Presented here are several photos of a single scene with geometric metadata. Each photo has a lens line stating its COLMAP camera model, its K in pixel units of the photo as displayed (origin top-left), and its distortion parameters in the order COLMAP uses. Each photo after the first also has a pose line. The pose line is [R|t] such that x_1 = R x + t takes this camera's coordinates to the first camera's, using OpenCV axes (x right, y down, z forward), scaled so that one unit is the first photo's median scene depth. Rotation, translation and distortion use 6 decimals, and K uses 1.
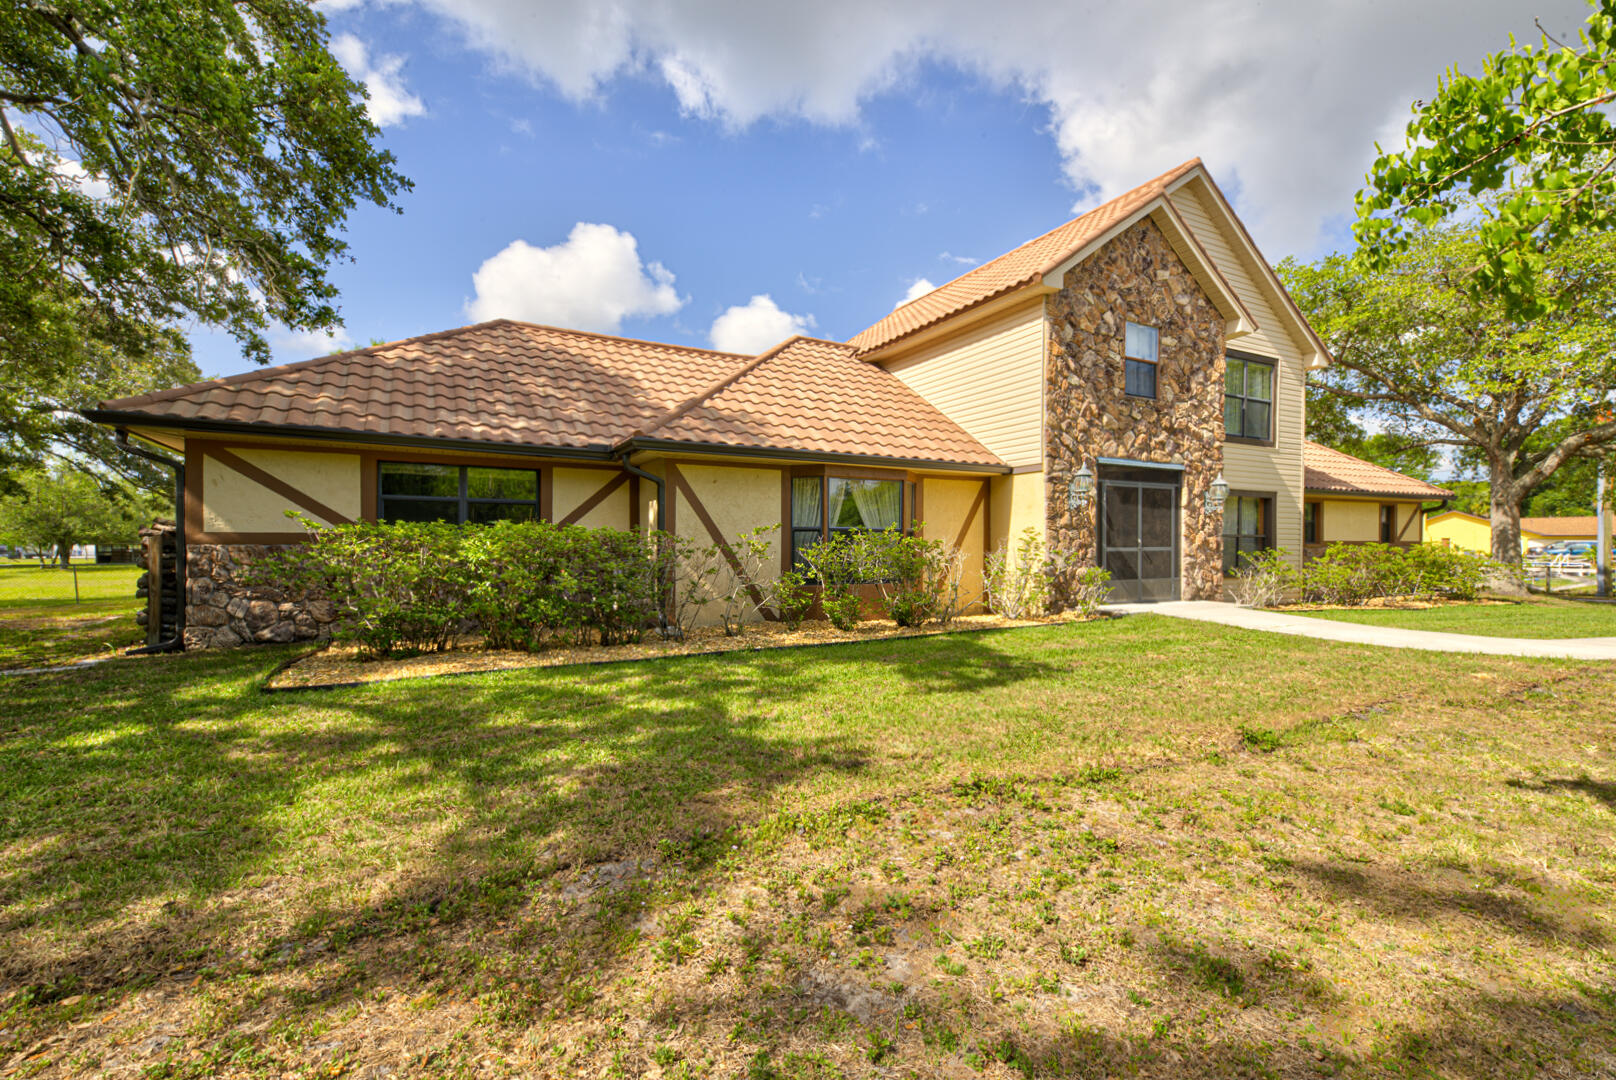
lens RADIAL K [[710.9, 0, 799.6], [0, 710.9, 543.7], [0, 0, 1]] dist [0.022315, 0.000201]
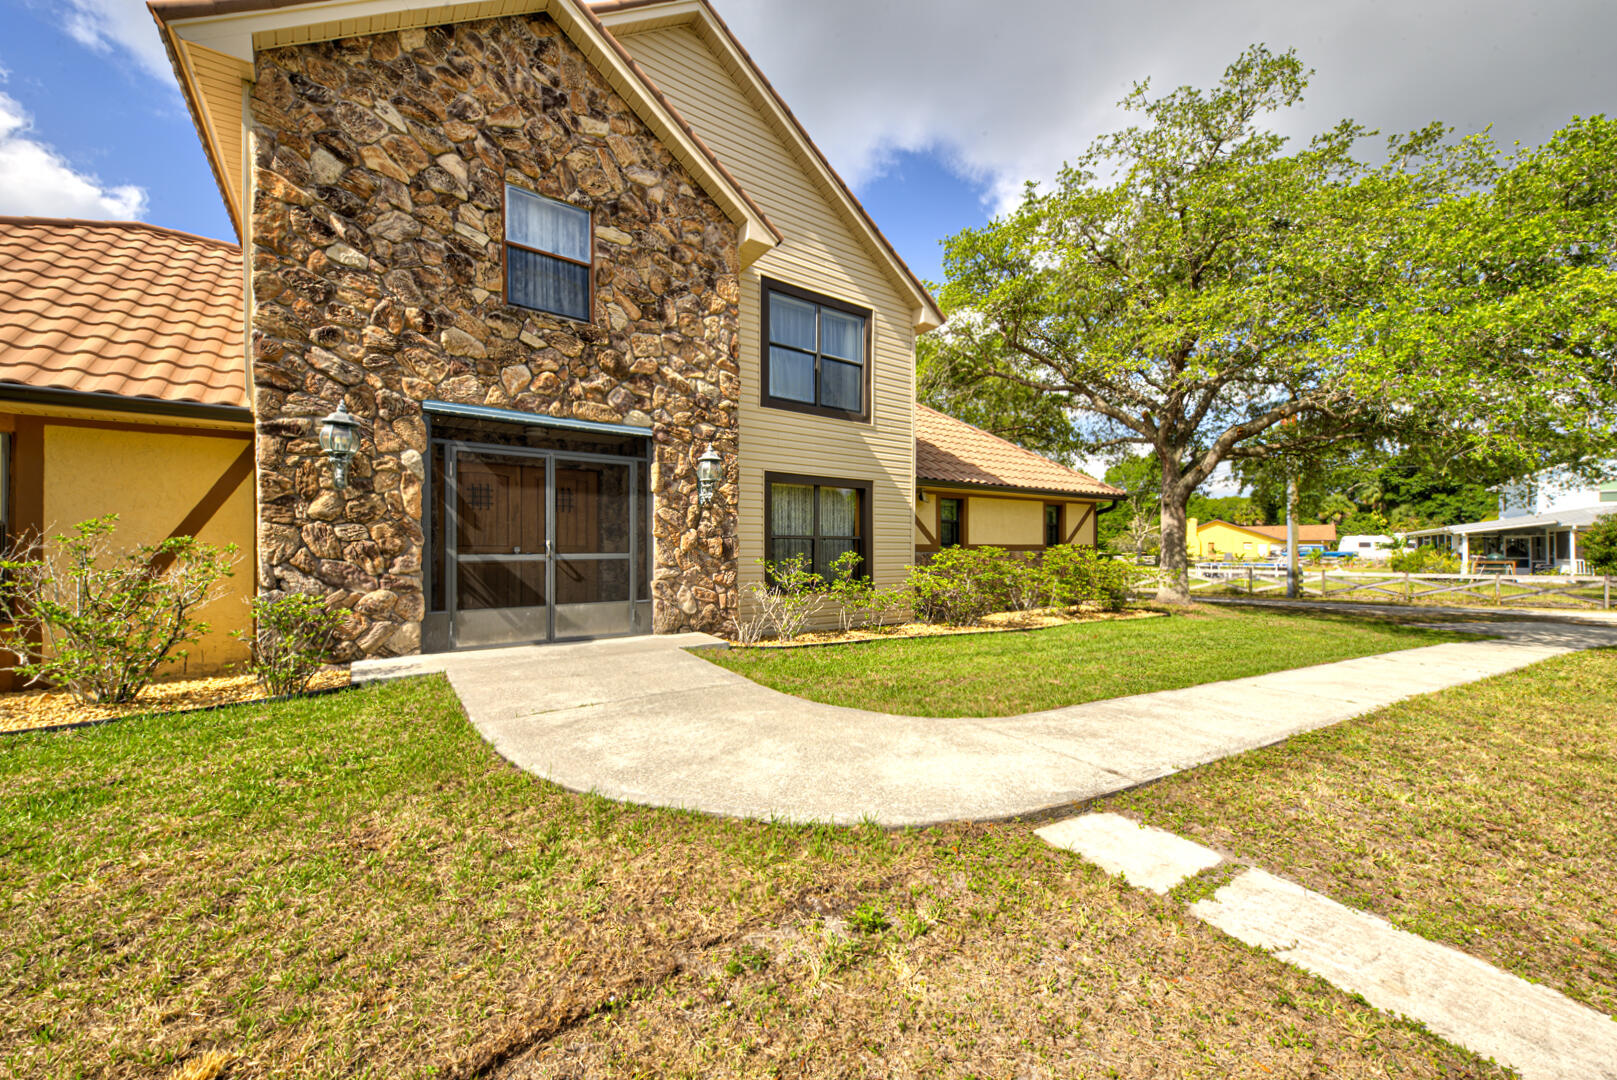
lens RADIAL K [[650.5, 0, 817.1], [0, 650.5, 544.7], [0, 0, 1]] dist [0.022429, 0.000157]
pose [[0.985838, -0.003033, 0.167676, 0.585277], [0.004622, 0.999948, -0.009086, 0.002951], [-0.167639, 0.009732, 0.985800, 0.382117]]
